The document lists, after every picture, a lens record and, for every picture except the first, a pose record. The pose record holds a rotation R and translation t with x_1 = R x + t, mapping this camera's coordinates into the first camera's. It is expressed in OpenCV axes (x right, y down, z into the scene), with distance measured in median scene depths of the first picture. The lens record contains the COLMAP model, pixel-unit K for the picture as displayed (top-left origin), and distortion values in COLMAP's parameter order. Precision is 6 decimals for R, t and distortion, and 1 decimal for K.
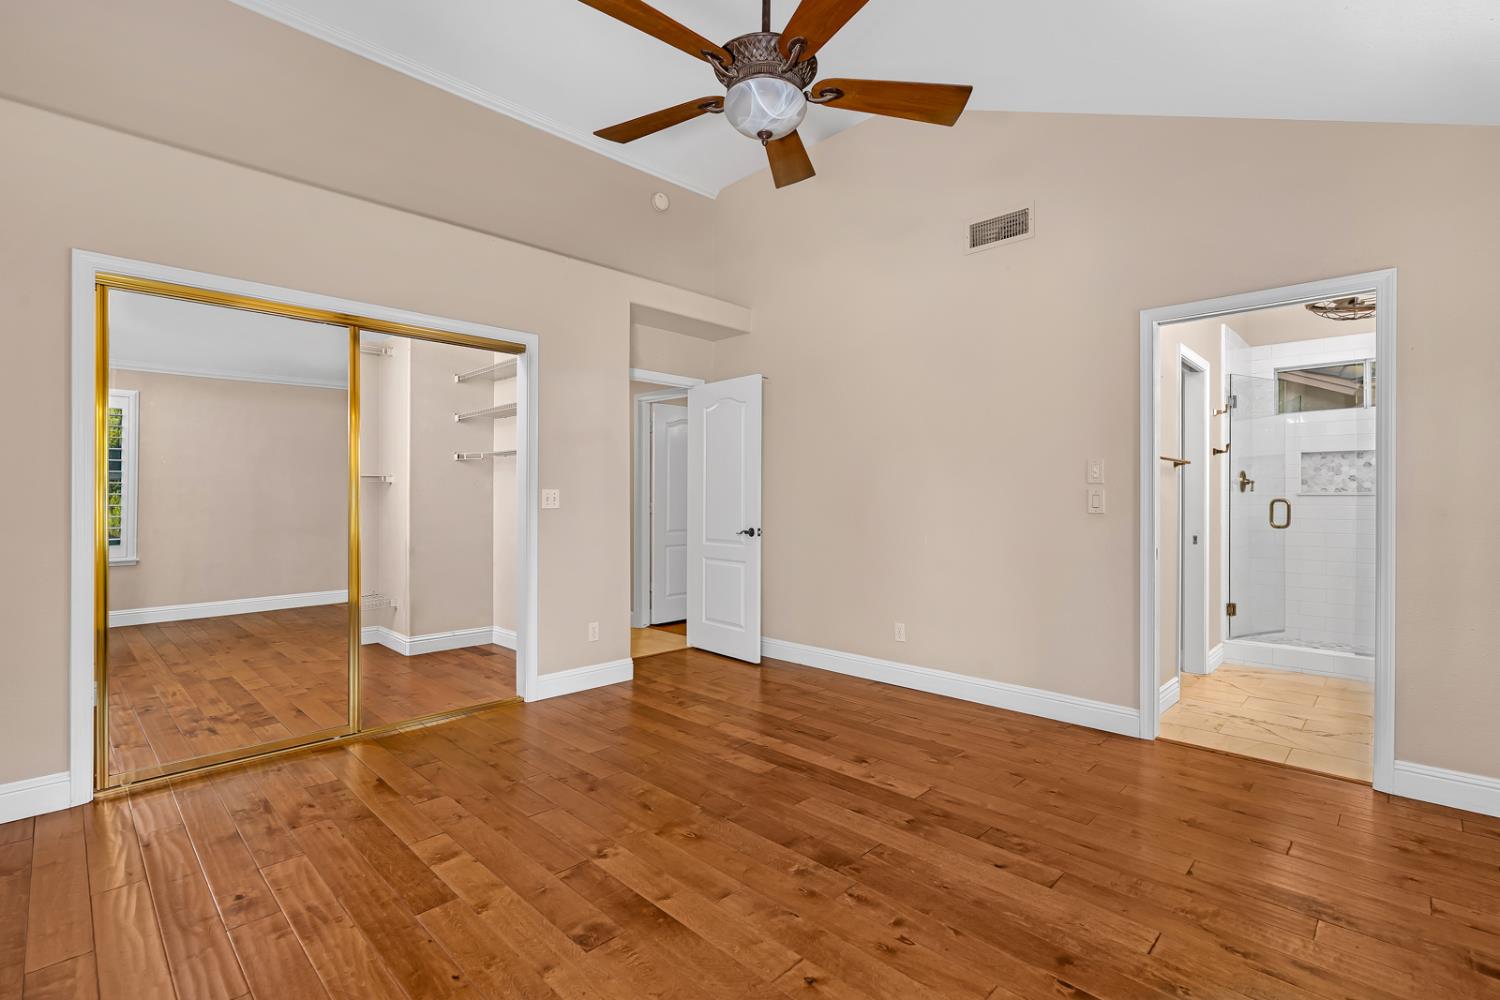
lens RADIAL K [[692.1, 0, 750.0], [0, 692.1, 500.0], [0, 0, 1]] dist [-0.002607, 0.000389]
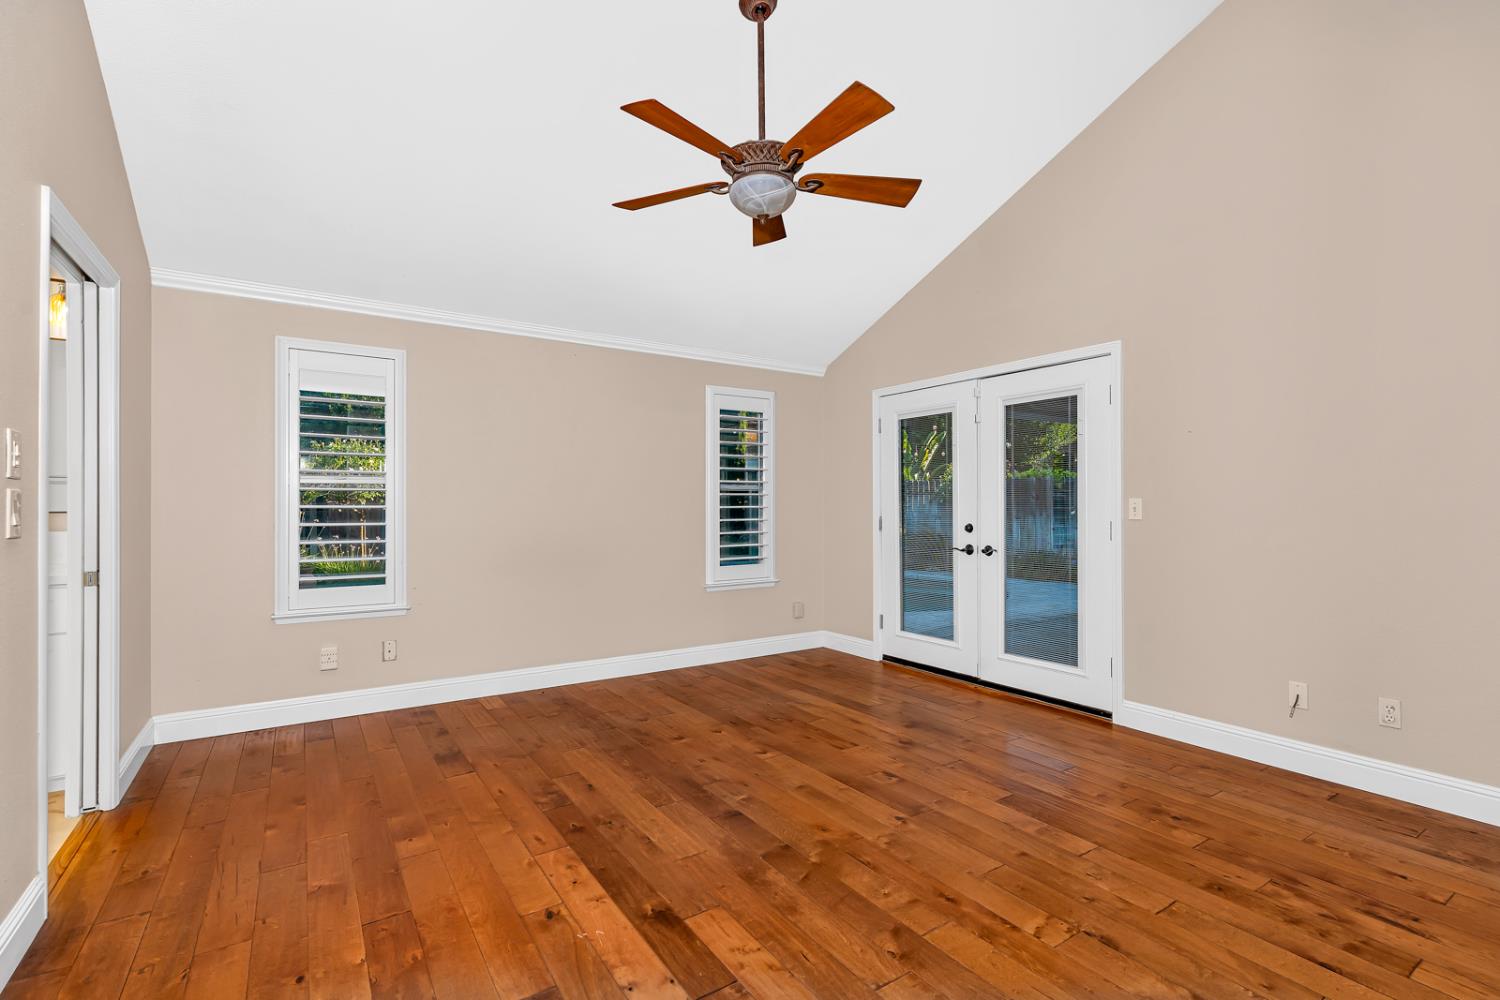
lens RADIAL K [[681.2, 0, 758.0], [0, 681.2, 493.6], [0, 0, 1]] dist [-0.004948, 0.001193]
pose [[-0.980958, 0.007742, 0.194066, -0.203202], [0.004416, 0.999836, -0.017567, -0.006289], [-0.194170, -0.016375, -0.980831, 2.131194]]
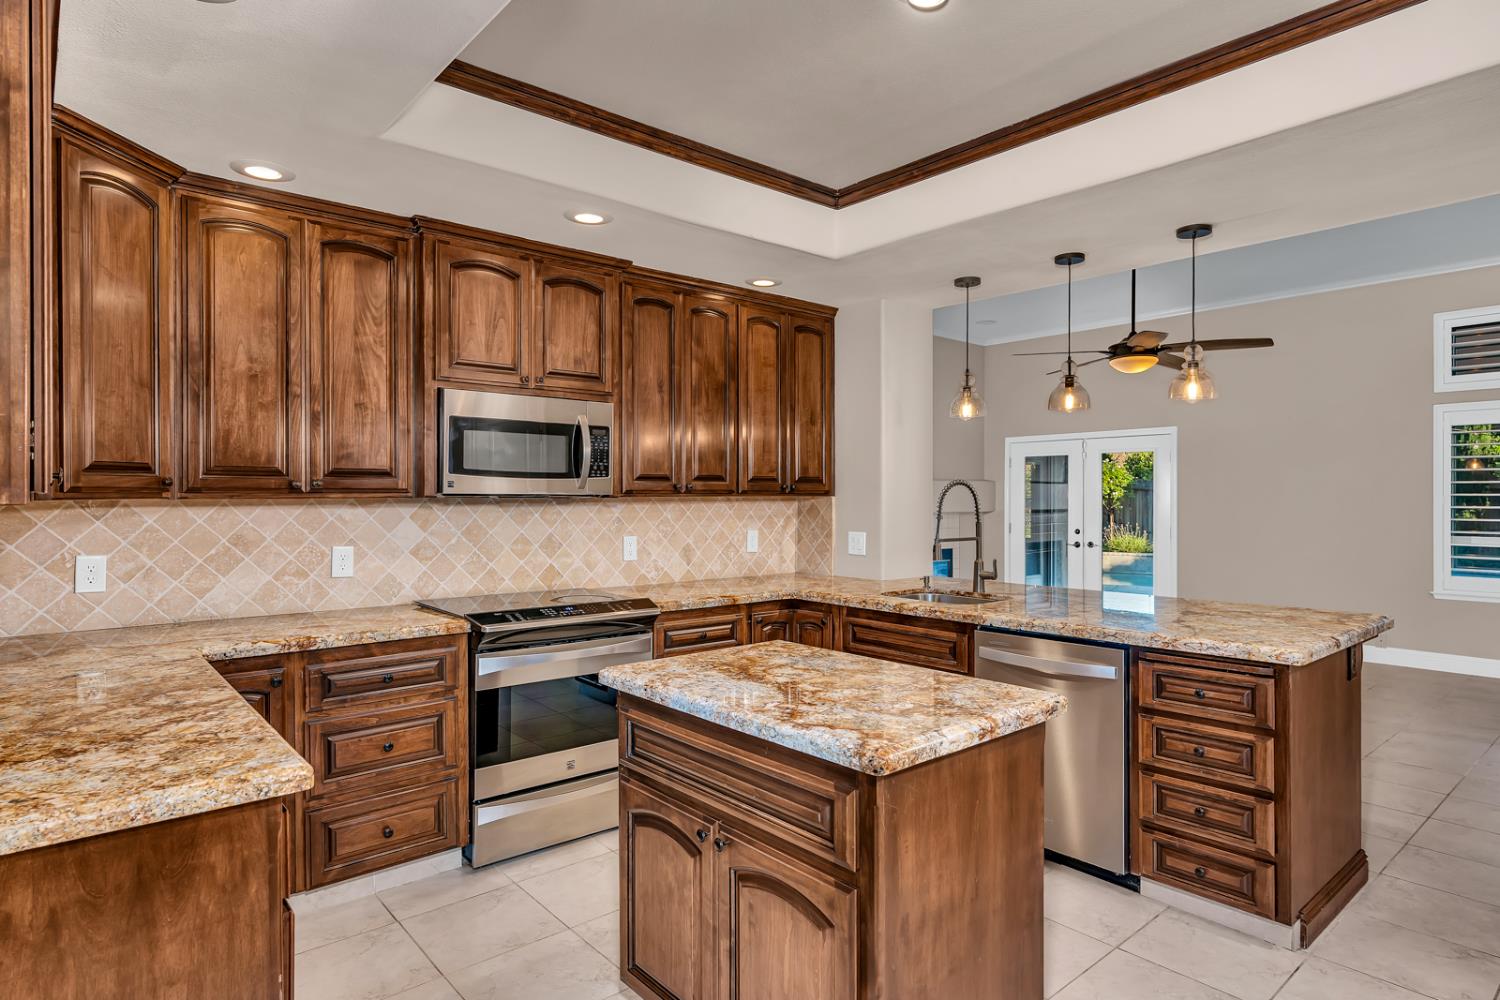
lens RADIAL K [[863.4, 0, 759.2], [0, 863.4, 499.9], [0, 0, 1]] dist [-0.001885, 0.001312]
pose [[-0.998223, -0.000419, 0.059595, 0.838843], [-0.000301, 0.999998, 0.001974, -0.093888], [-0.059596, 0.001953, -0.998221, 4.215166]]
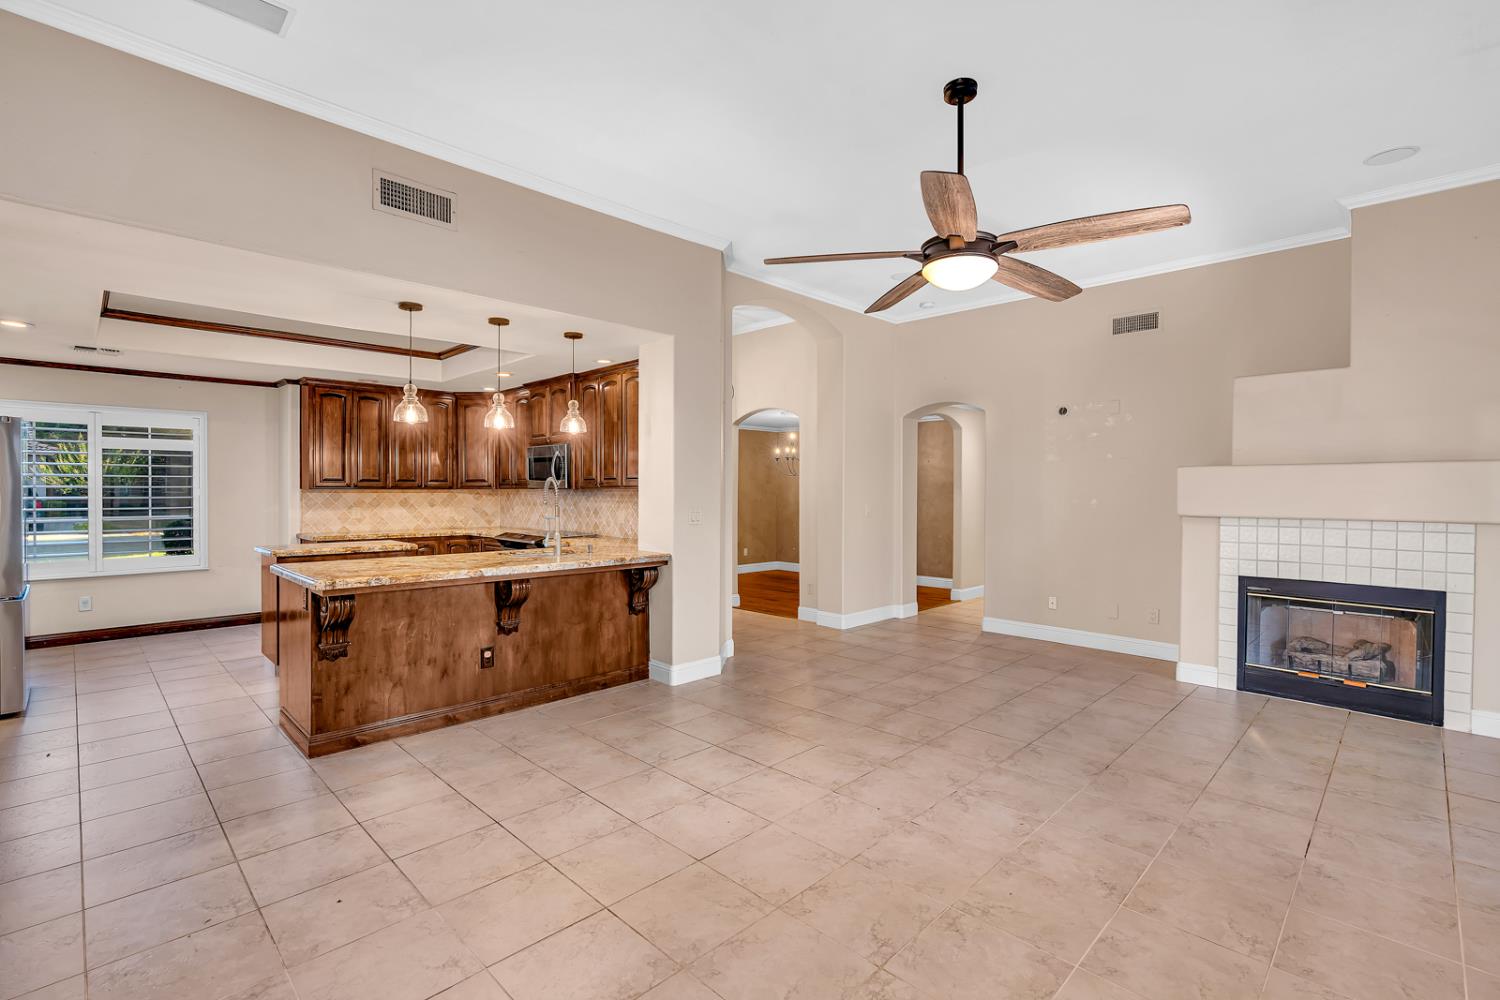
lens RADIAL K [[681.2, 0, 758.0], [0, 681.2, 493.6], [0, 0, 1]] dist [-0.004948, 0.001193]
pose [[-0.004009, -0.004989, 0.999980, -1.638765], [-0.007171, 0.999962, 0.004960, -0.097528], [-0.999966, -0.007151, -0.004044, 1.689857]]
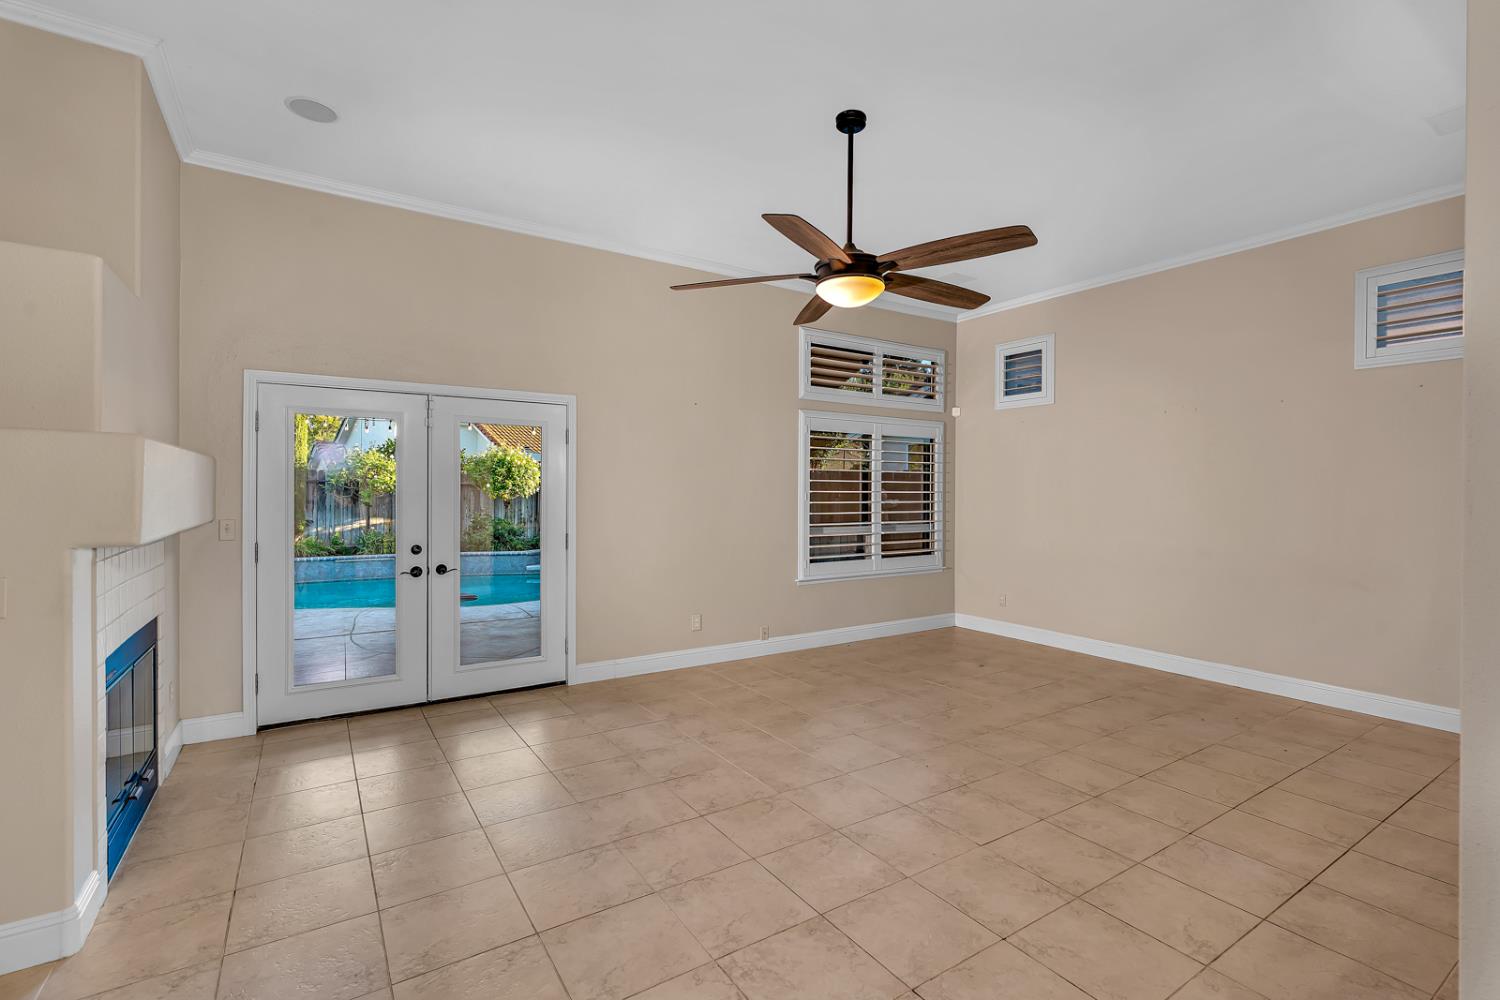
lens RADIAL K [[681.2, 0, 758.0], [0, 681.2, 493.6], [0, 0, 1]] dist [-0.004948, 0.001193]
pose [[-0.198897, 0.001166, -0.980020, 1.274801], [-0.003800, 0.999991, 0.001961, -0.102806], [0.980013, 0.004114, -0.198890, 1.375465]]
